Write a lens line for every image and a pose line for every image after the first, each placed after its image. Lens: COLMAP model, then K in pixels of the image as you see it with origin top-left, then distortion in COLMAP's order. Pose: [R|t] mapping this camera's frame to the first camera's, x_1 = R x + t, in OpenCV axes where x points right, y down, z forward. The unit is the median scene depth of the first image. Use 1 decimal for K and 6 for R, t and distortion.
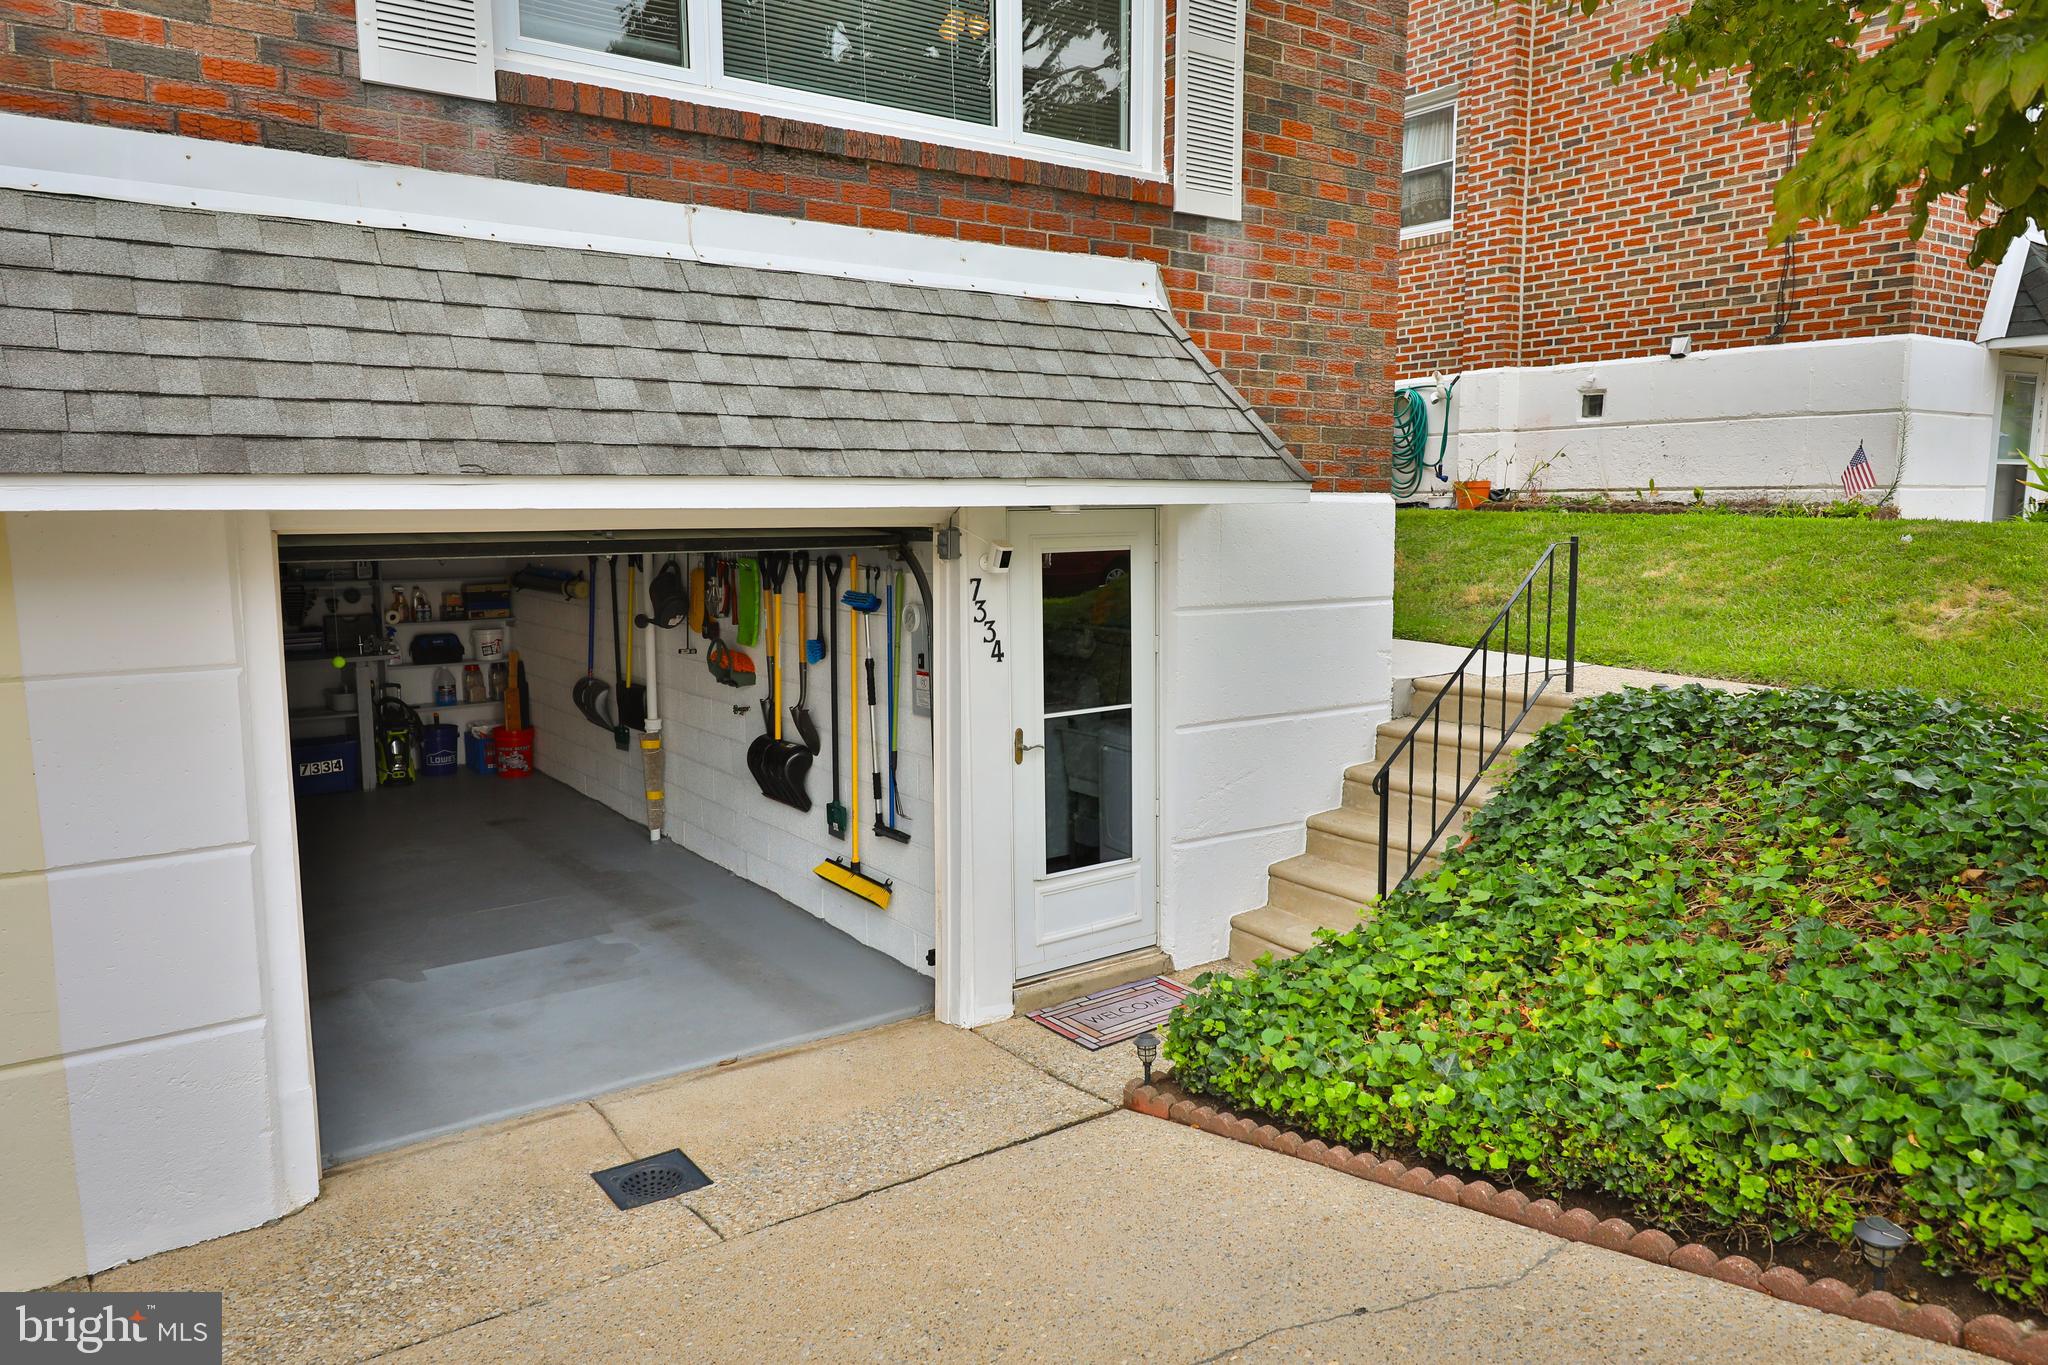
lens RADIAL K [[1392.4, 0, 1024.0], [0, 1392.4, 682.5], [0, 0, 1]] dist [0.016660, 0.004252]
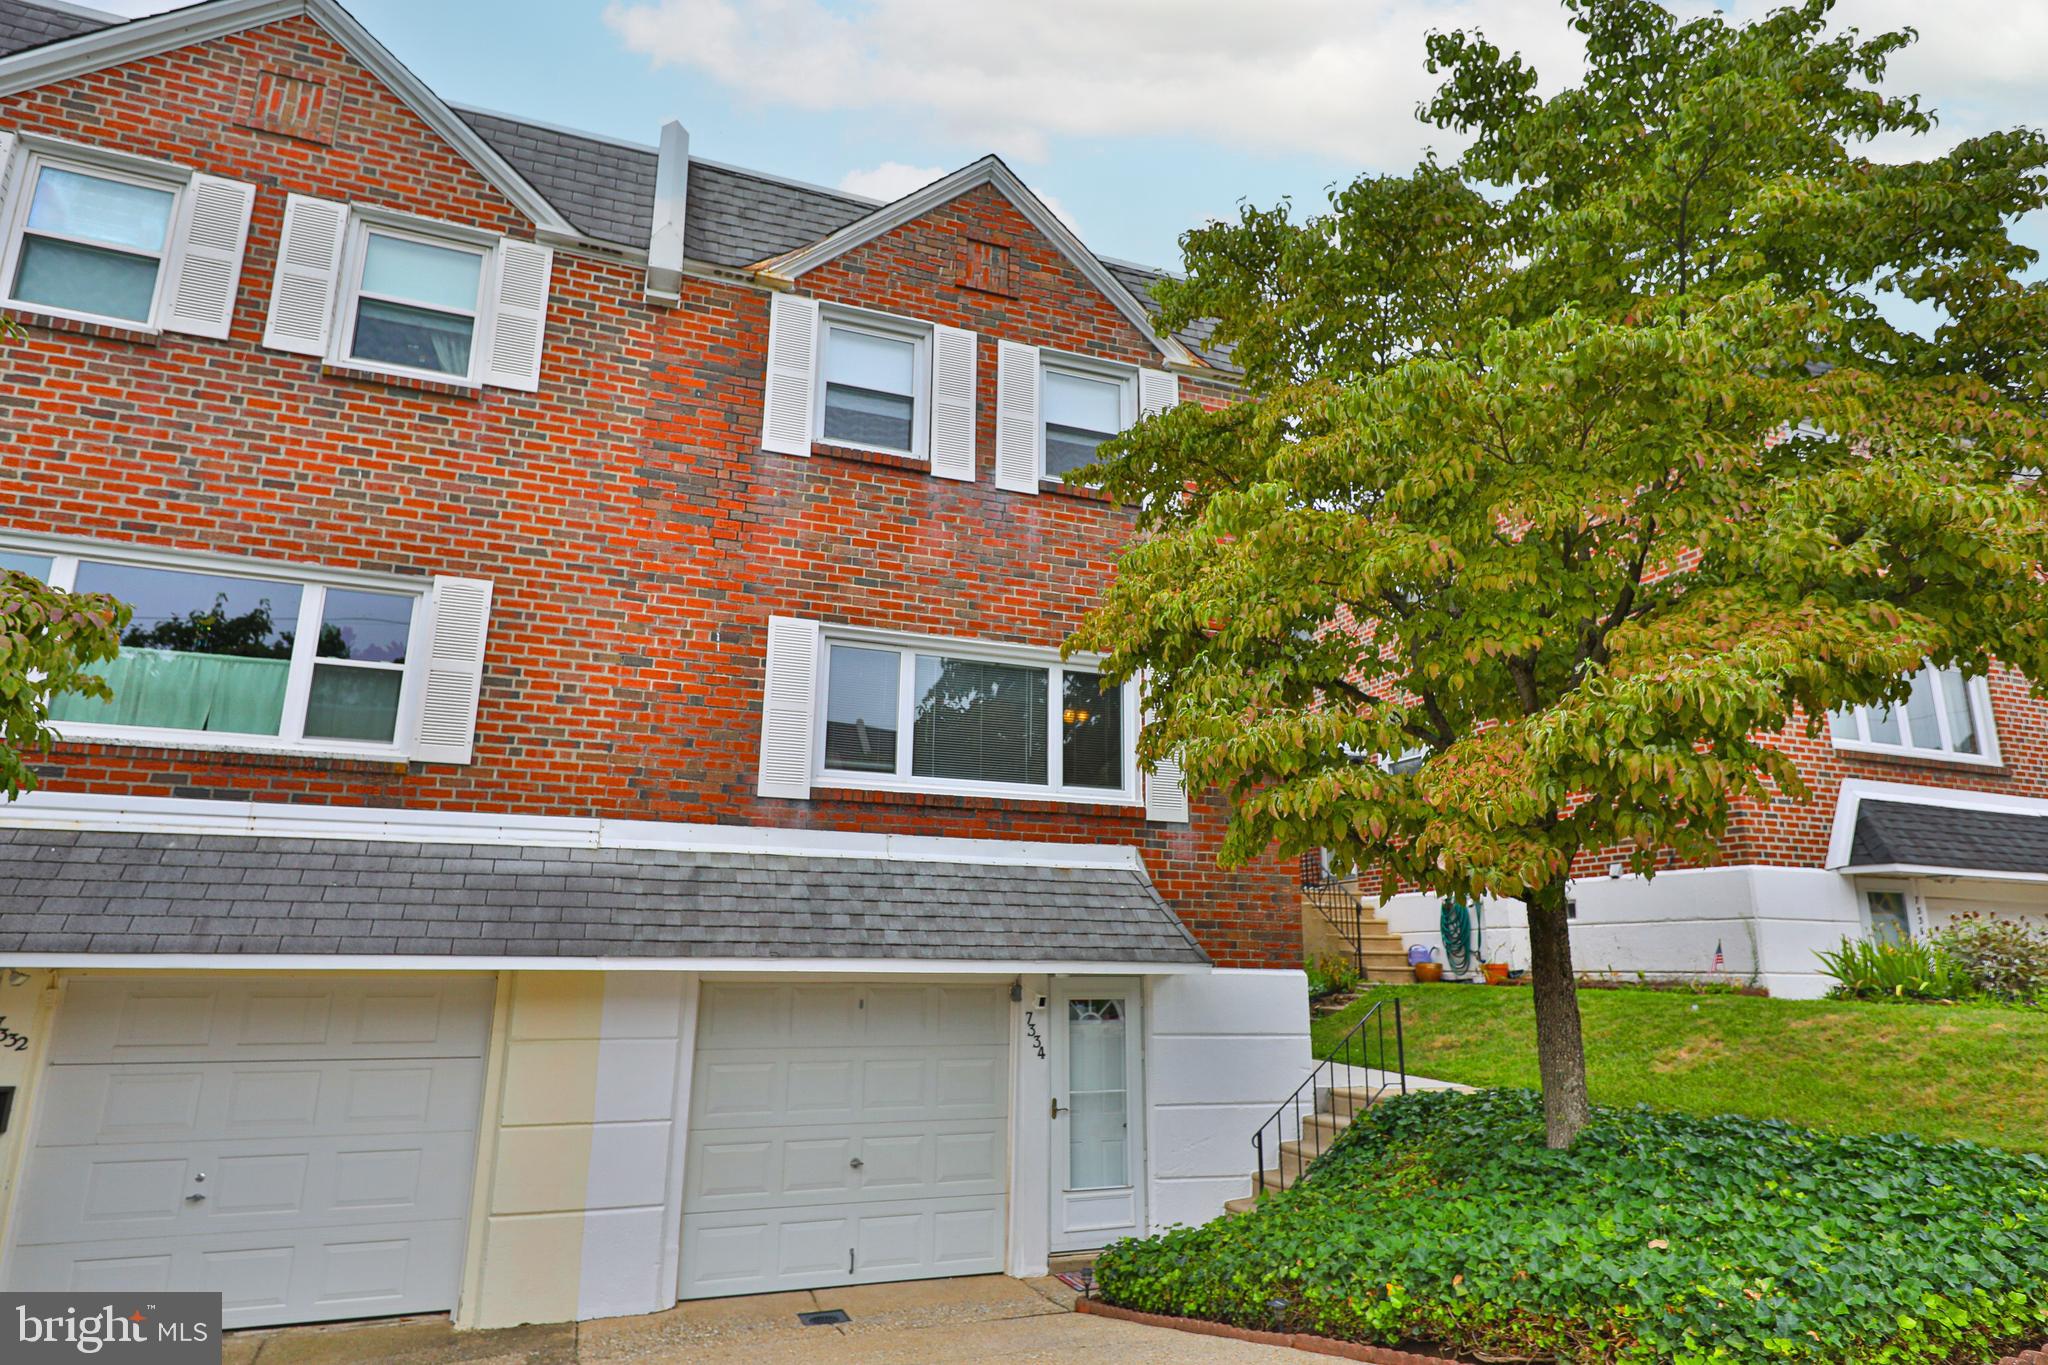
lens RADIAL K [[1173.8, 0, 1024.0], [0, 1173.8, 682.5], [0, 0, 1]] dist [0.014844, 0.001581]
pose [[0.966374, -0.050435, -0.252148, 0.375222], [-0.045106, 0.932125, -0.359316, 0.081127], [0.253155, 0.358607, 0.898506, -0.596775]]
